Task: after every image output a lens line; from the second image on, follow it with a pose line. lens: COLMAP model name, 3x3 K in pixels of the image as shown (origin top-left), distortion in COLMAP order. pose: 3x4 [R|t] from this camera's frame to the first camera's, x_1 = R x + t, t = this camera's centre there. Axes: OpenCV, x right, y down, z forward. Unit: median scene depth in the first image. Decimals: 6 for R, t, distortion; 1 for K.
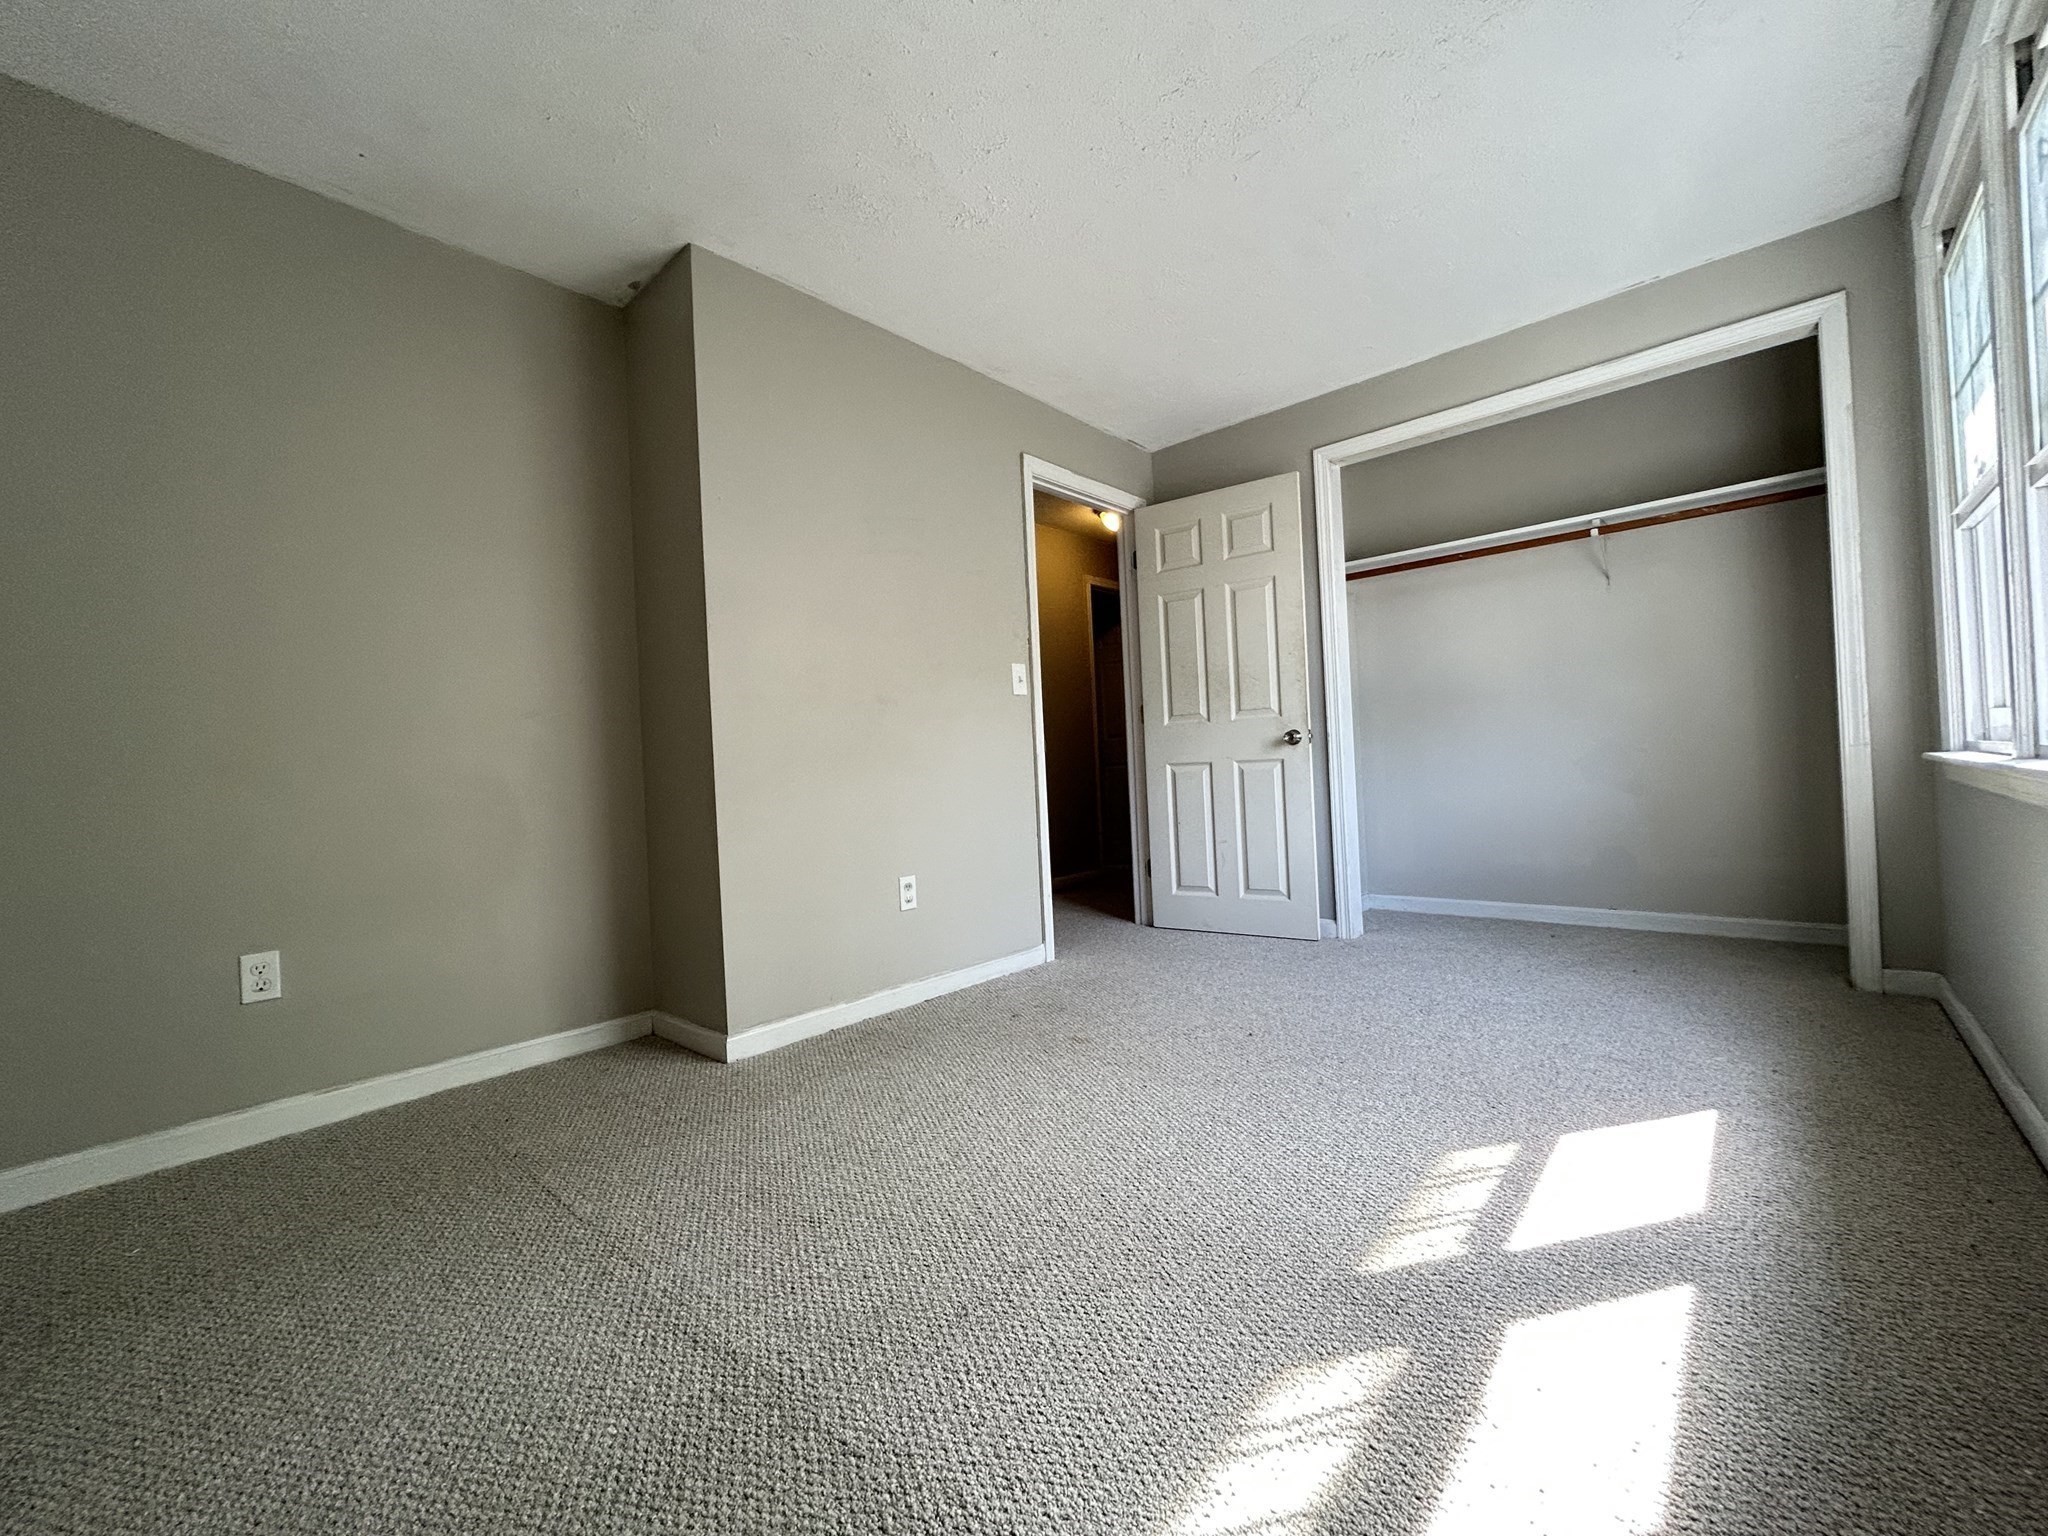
lens RADIAL K [[840.9, 0, 1002.2], [0, 840.9, 772.2], [0, 0, 1]] dist [-0.000241, -0.000041]
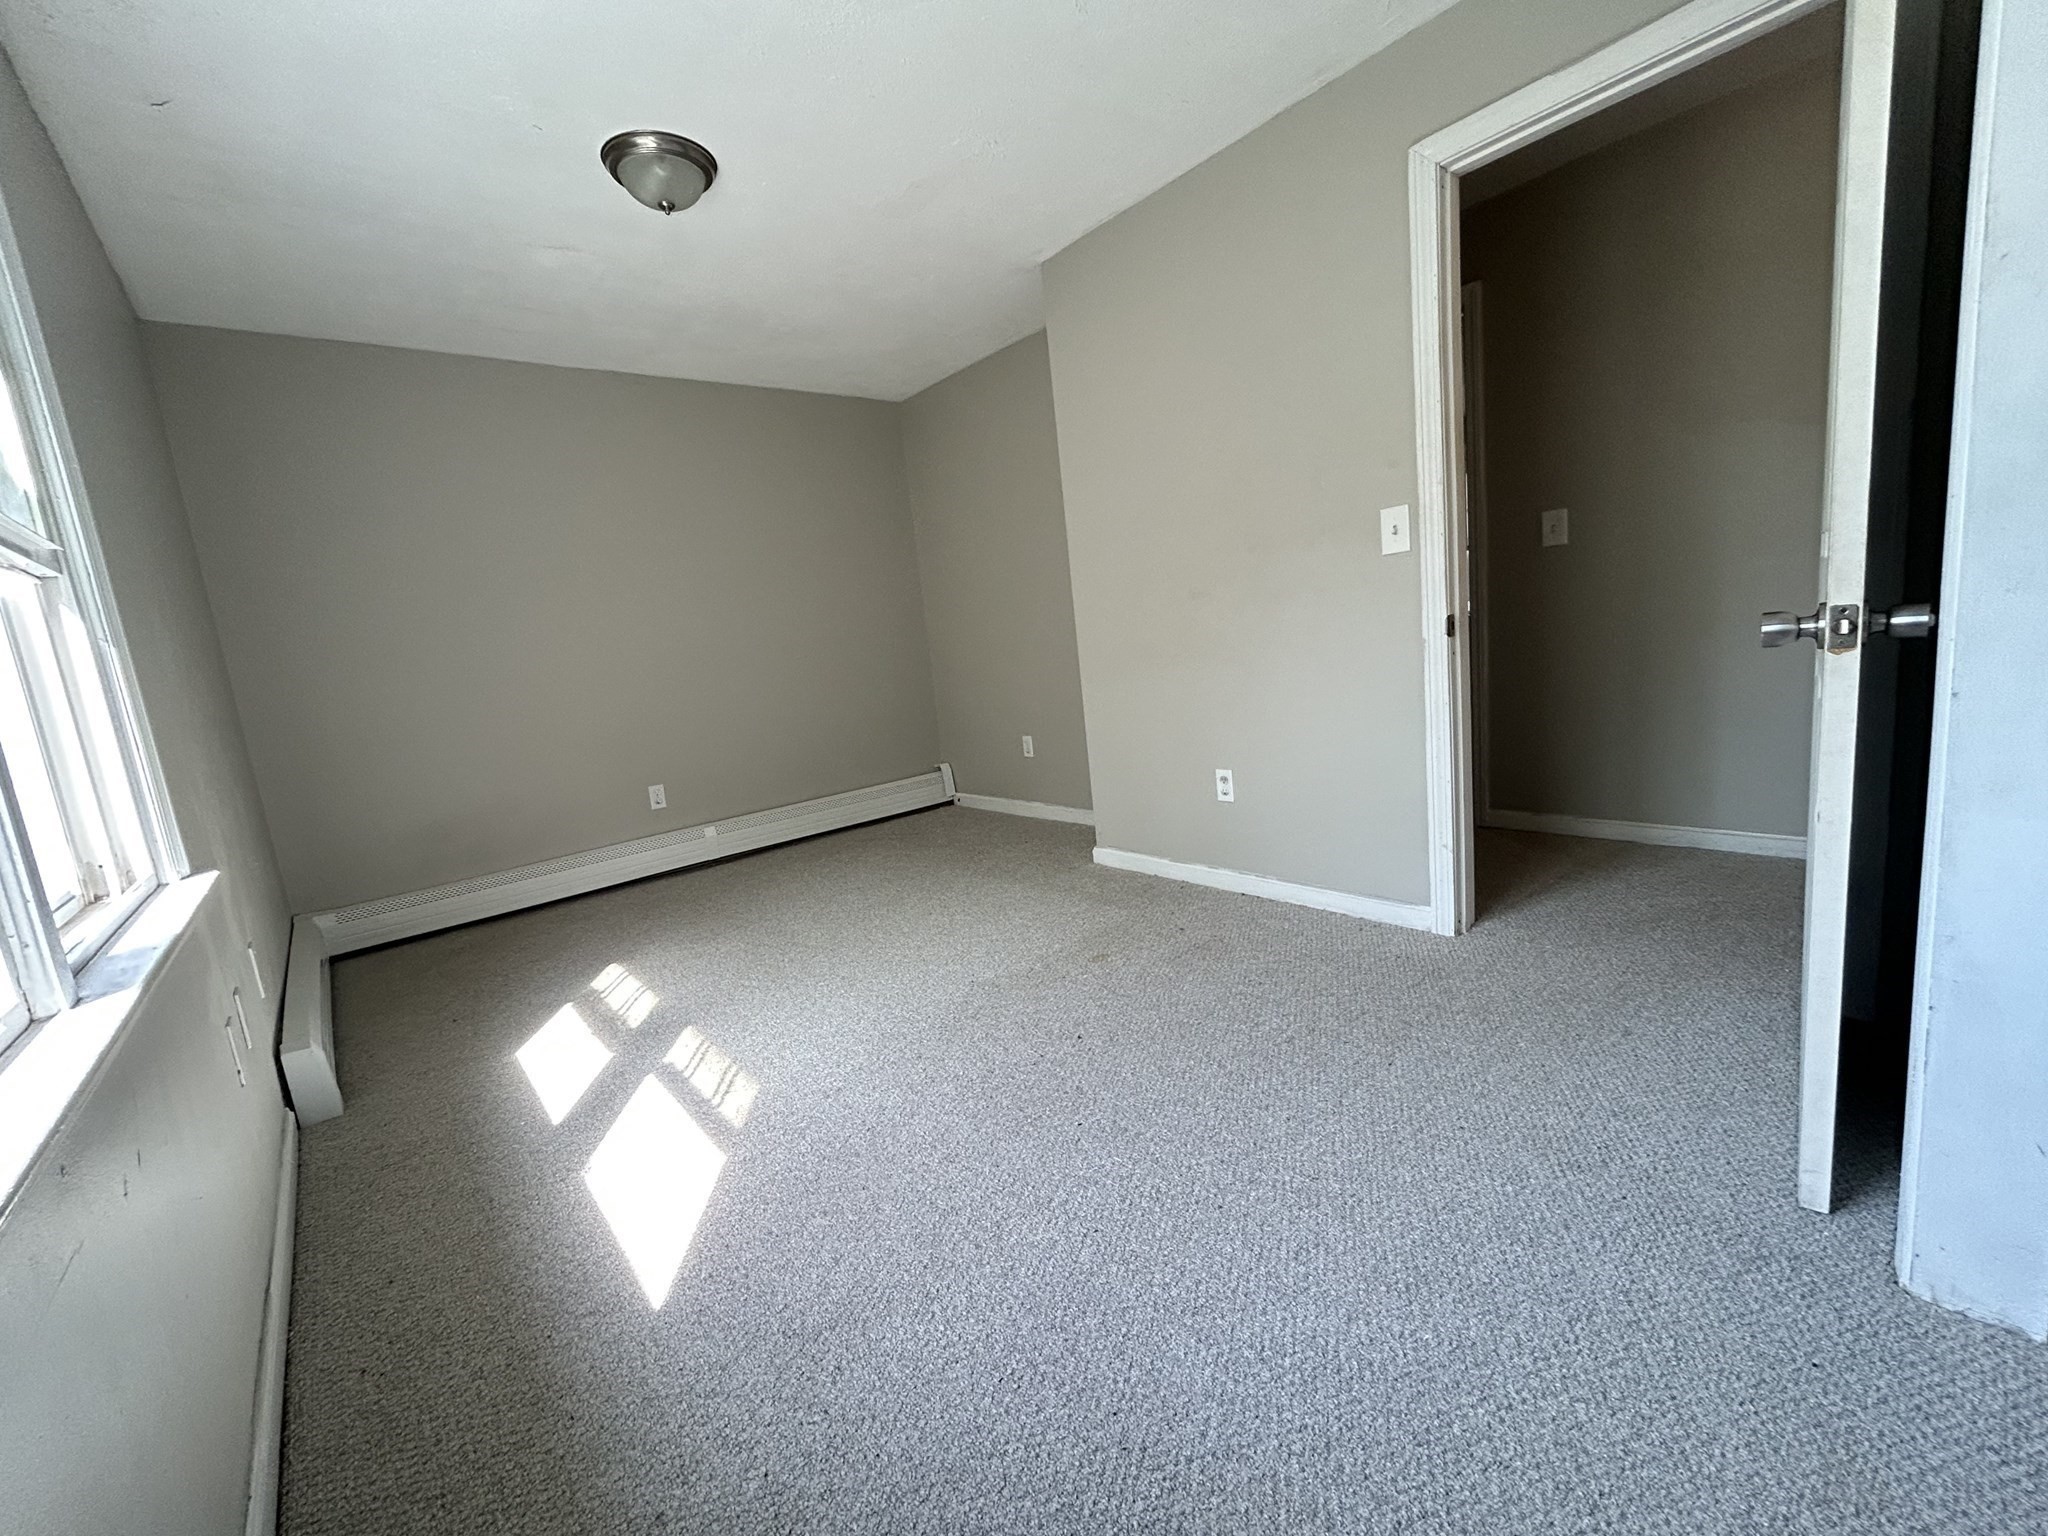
lens RADIAL K [[823.8, 0, 1027.6], [0, 823.8, 763.4], [0, 0, 1]] dist [0.001301, -0.000111]
pose [[-0.121191, 0.215626, -0.968926, 0.907551], [0.109018, 0.973108, 0.202921, -0.114124], [0.986624, -0.081038, -0.141439, 0.944394]]
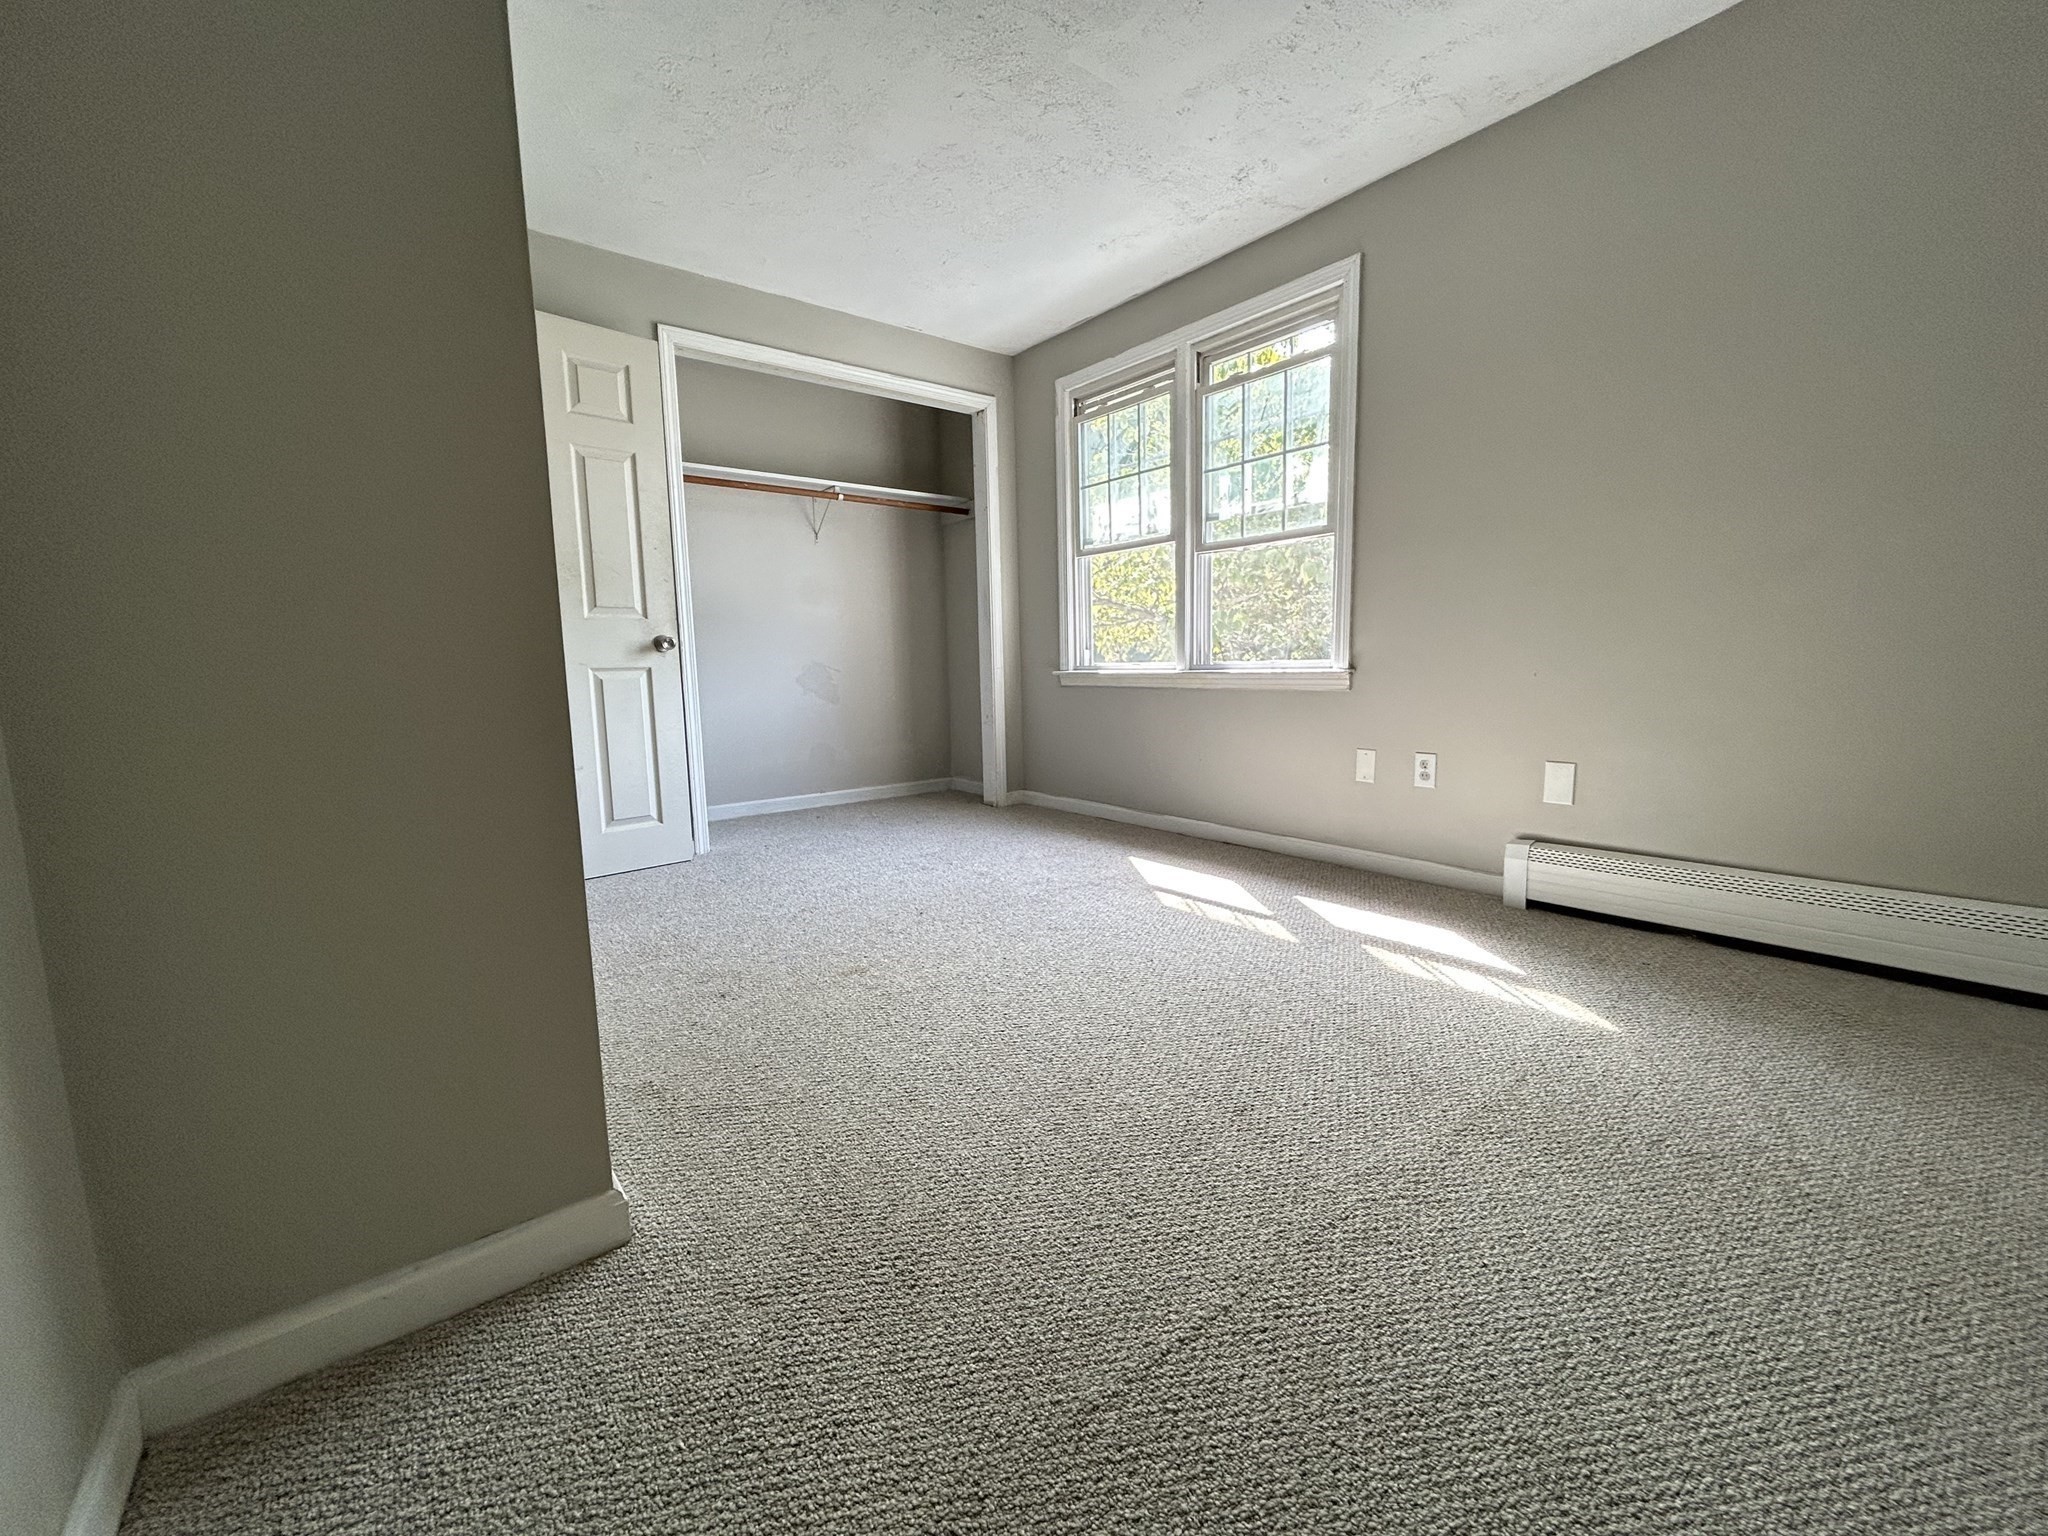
lens RADIAL K [[839.9, 0, 1052.3], [0, 839.9, 768.5], [0, 0, 1]] dist [0.002149, -0.001075]
pose [[0.134020, -0.084855, 0.987339, -0.645978], [0.017706, 0.996373, 0.083228, 0.031315], [-0.990820, 0.006327, 0.135036, 0.593208]]
